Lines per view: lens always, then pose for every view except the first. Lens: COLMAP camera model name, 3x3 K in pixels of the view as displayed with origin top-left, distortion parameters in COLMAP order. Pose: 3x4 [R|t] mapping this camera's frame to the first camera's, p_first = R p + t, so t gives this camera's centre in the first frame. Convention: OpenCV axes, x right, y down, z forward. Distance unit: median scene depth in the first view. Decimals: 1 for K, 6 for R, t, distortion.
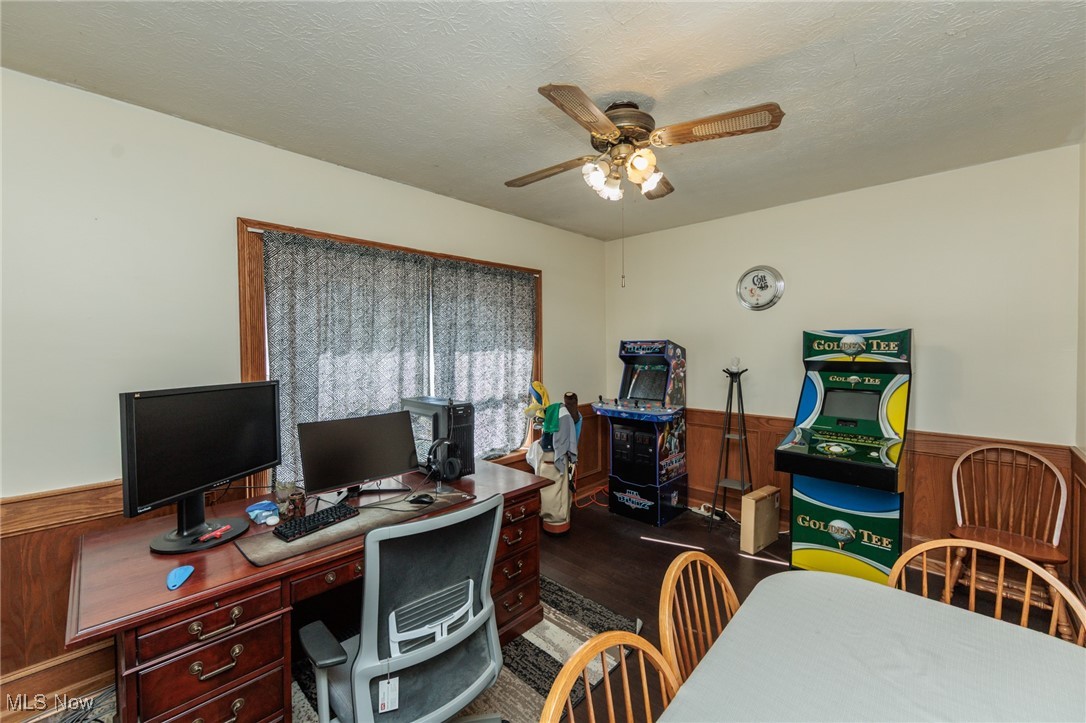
lens RADIAL K [[431.1, 0, 541.8], [0, 431.1, 363.8], [0, 0, 1]] dist [-0.001668, -0.000122]
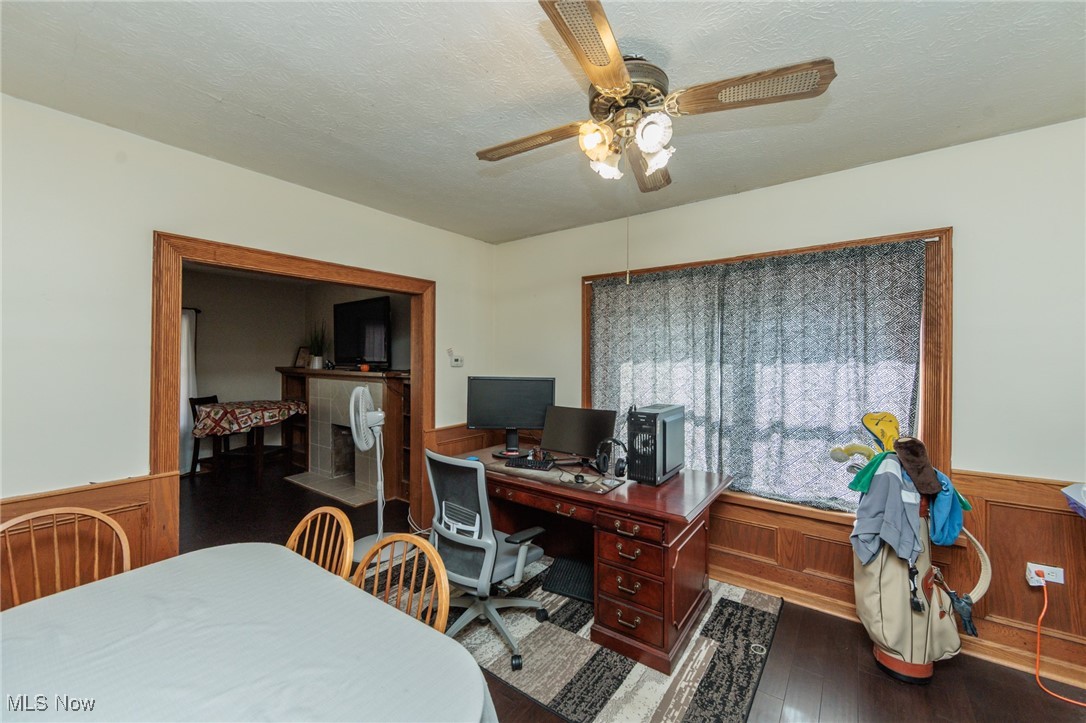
lens RADIAL K [[431.1, 0, 543.5], [0, 431.1, 355.2], [0, 0, 1]] dist [-0.001668, -0.000122]
pose [[0.132057, 0.004773, -0.991231, 1.169643], [-0.038740, 0.999249, -0.000350, -0.052128], [0.990485, 0.038446, 0.132143, 0.871546]]
